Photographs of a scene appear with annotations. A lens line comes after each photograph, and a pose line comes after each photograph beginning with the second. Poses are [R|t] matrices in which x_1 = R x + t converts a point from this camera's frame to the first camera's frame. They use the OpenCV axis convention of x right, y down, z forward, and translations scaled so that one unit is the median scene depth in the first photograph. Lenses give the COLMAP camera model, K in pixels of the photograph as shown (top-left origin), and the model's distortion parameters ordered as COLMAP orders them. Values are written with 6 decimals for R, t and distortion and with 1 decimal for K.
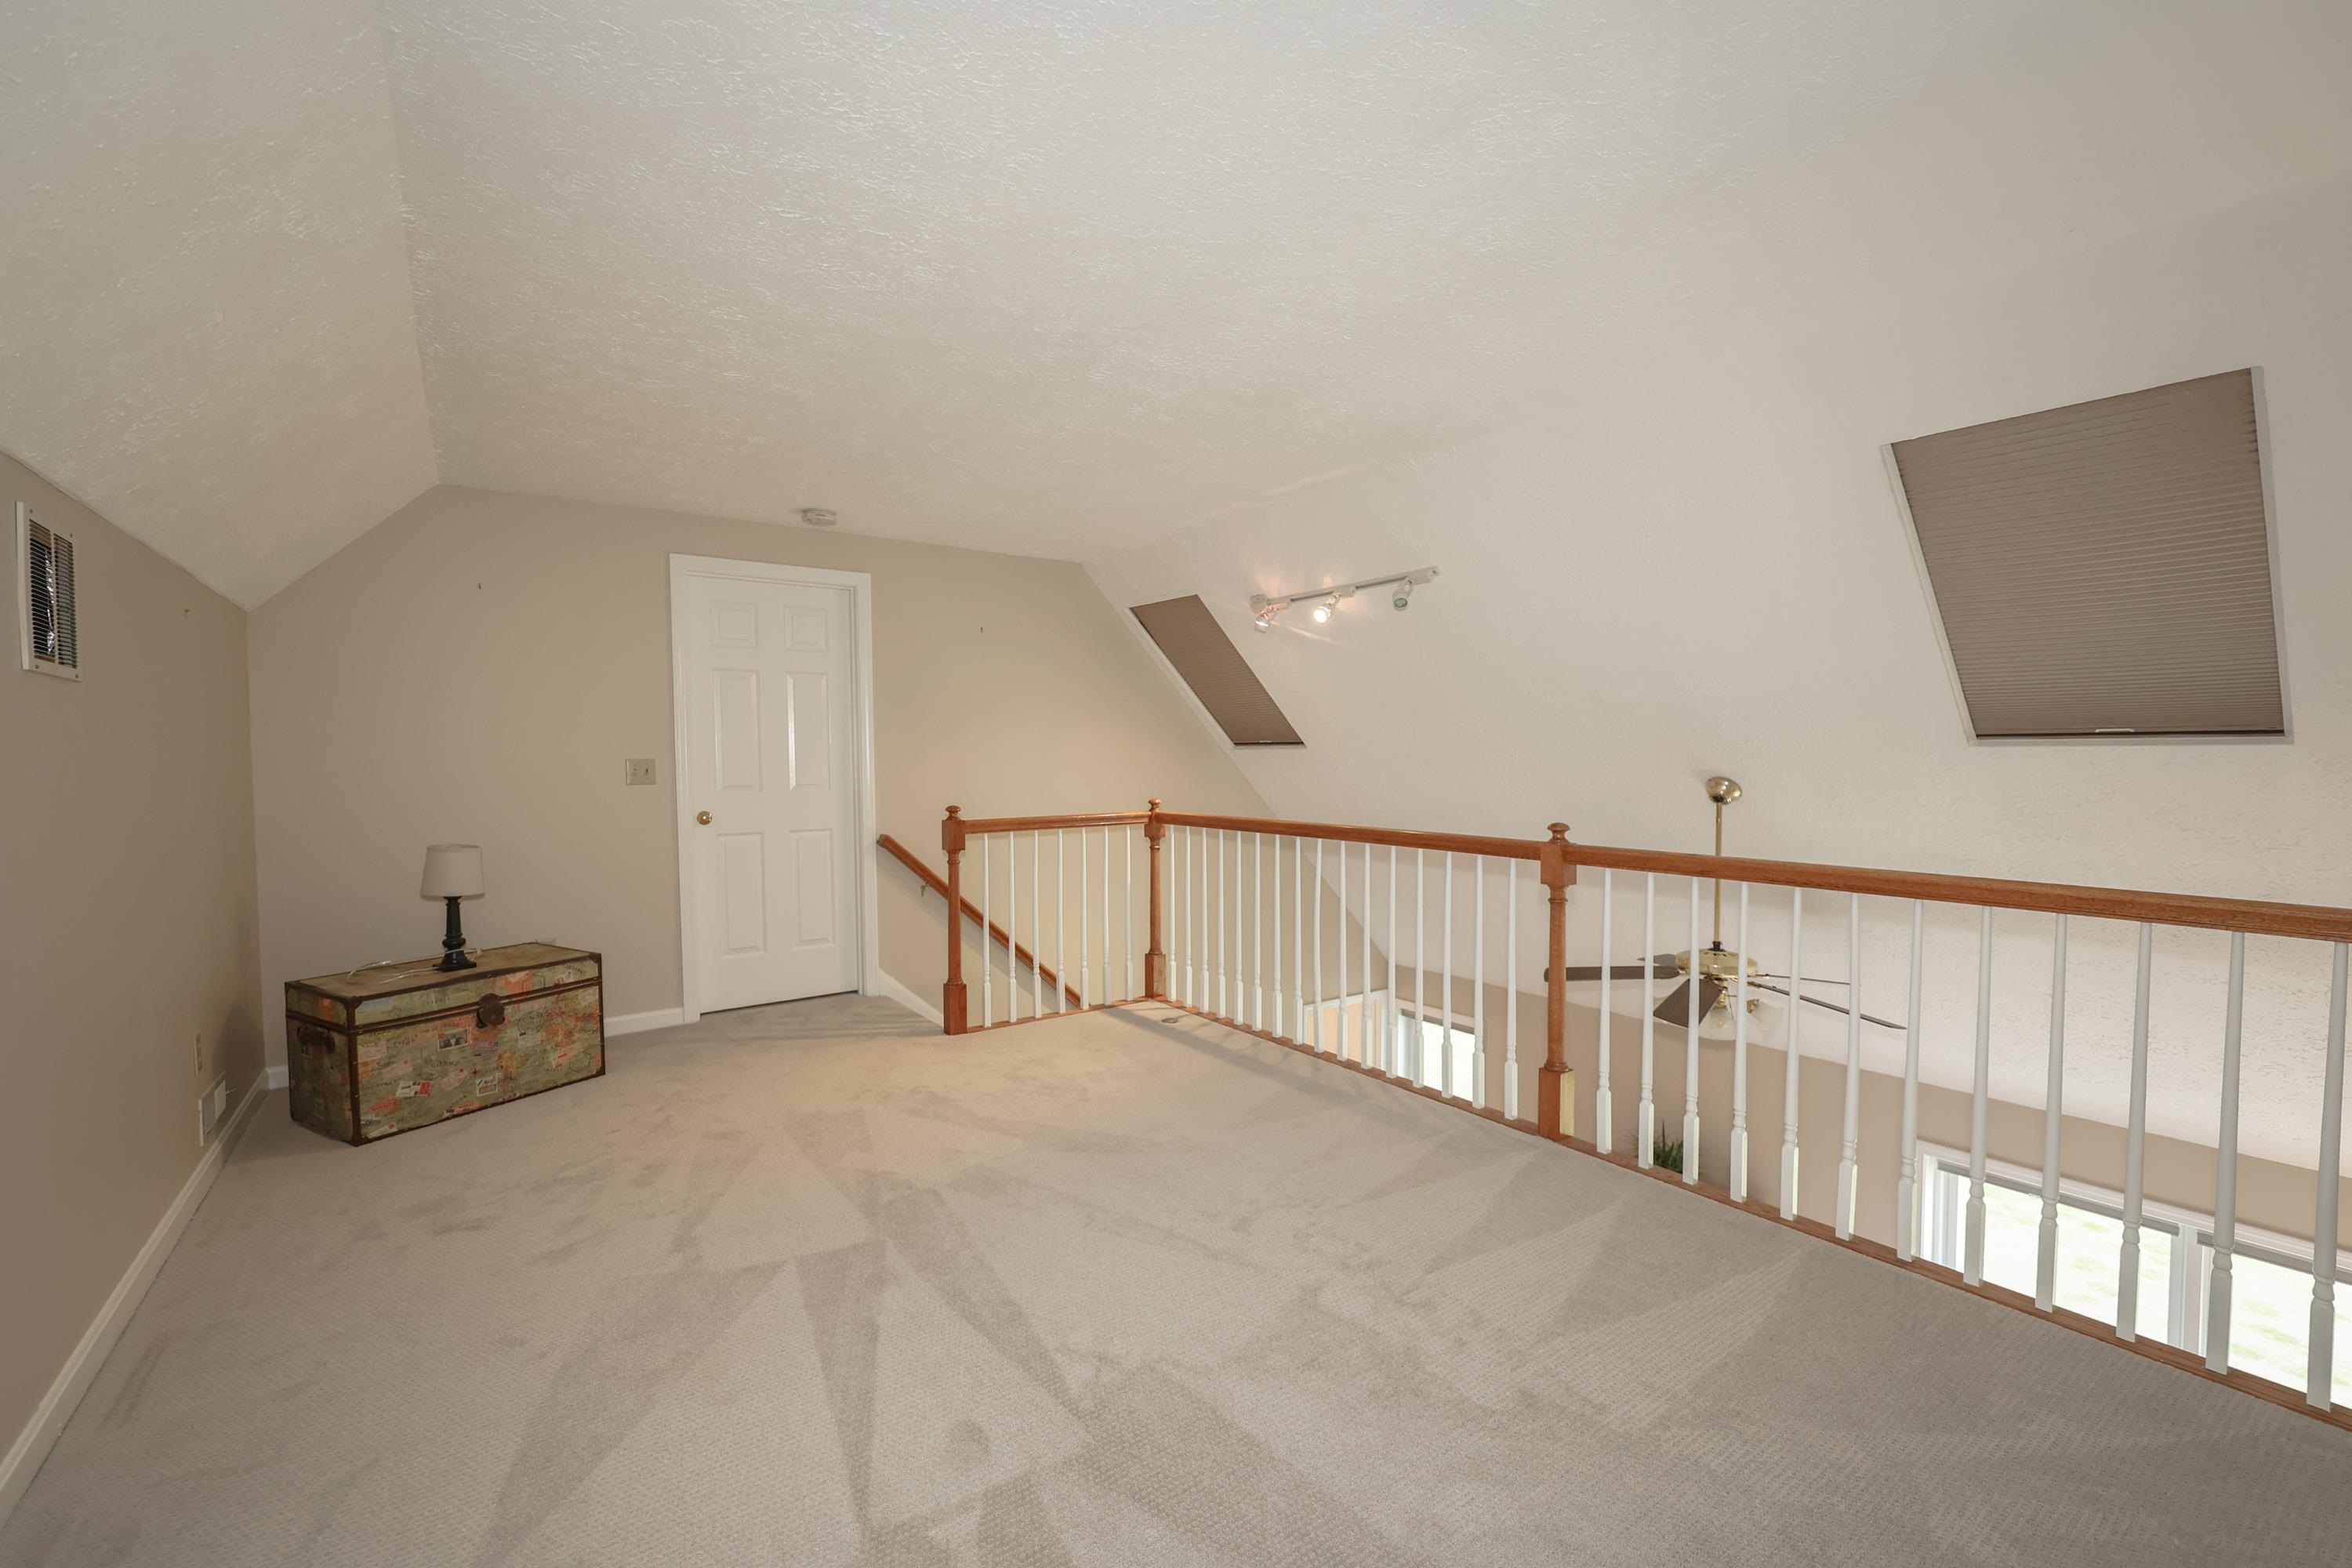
lens RADIAL K [[976.9, 0, 1172.7], [0, 976.9, 787.4], [0, 0, 1]] dist [0.000041, -0.000303]
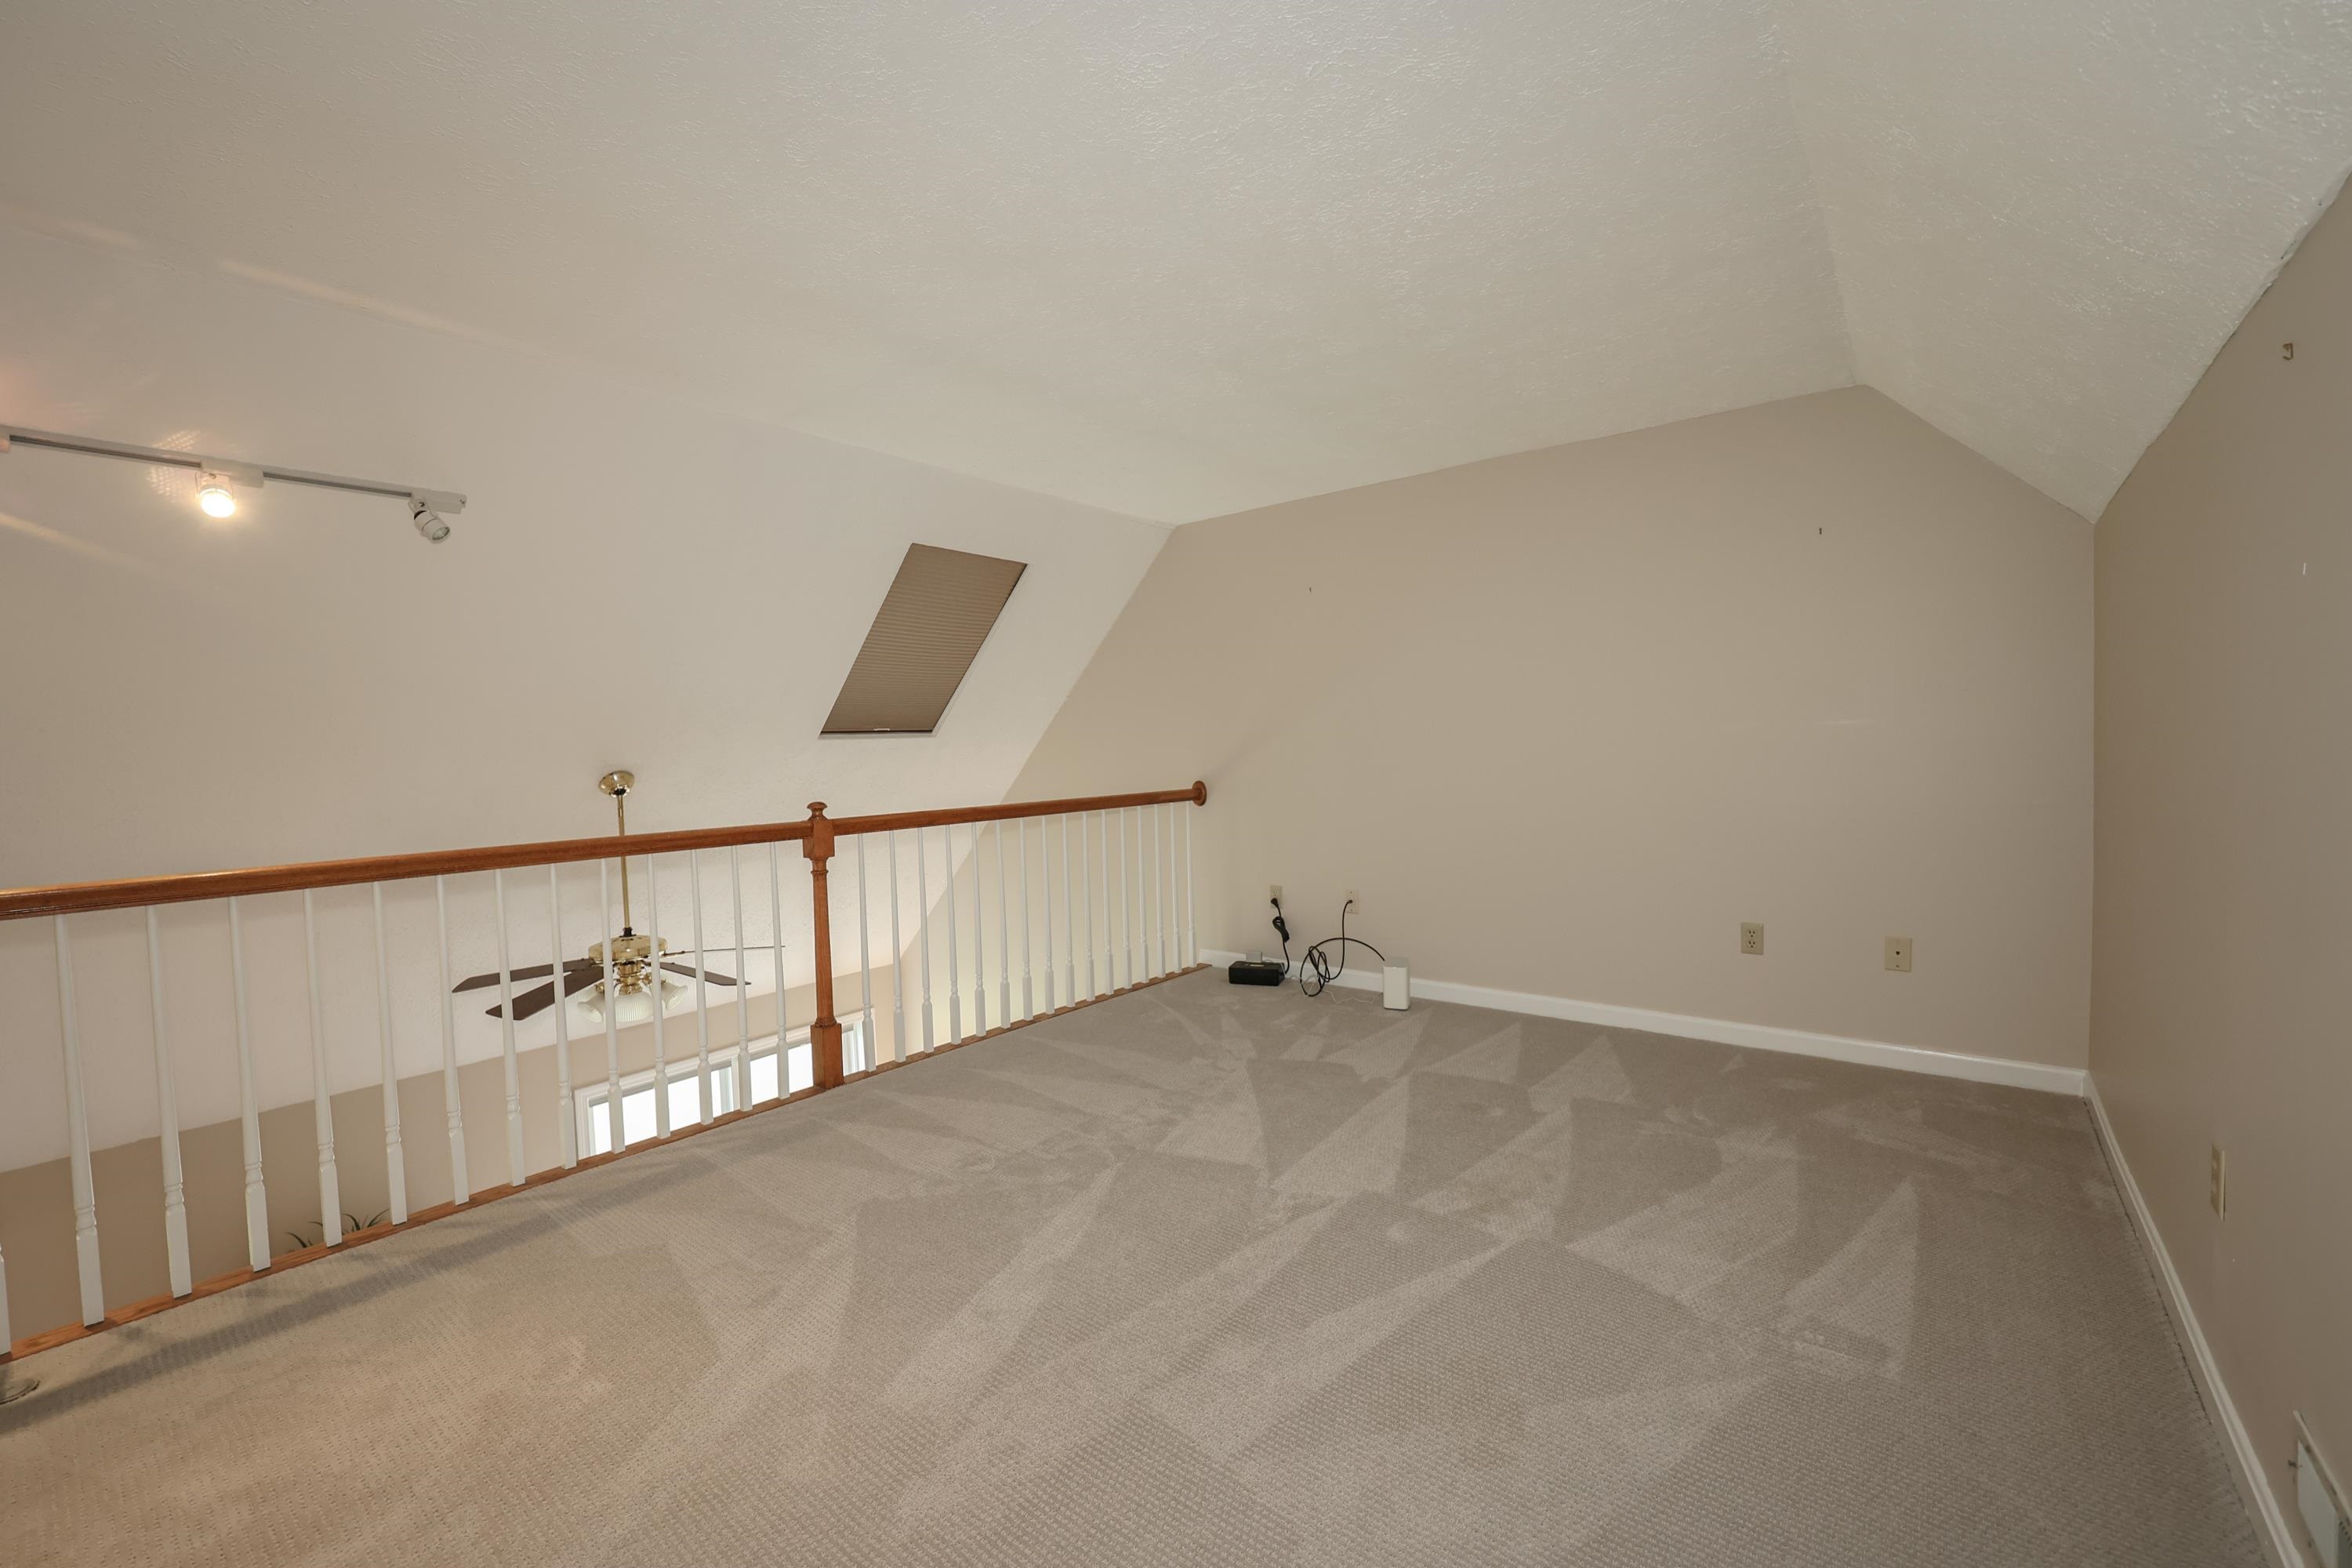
lens RADIAL K [[976.9, 0, 1172.7], [0, 976.9, 787.4], [0, 0, 1]] dist [0.000041, -0.000303]
pose [[-0.276124, -0.030834, 0.960627, -0.621278], [0.063047, 0.996751, 0.050116, -0.008307], [-0.959052, 0.074403, -0.273283, 0.729705]]
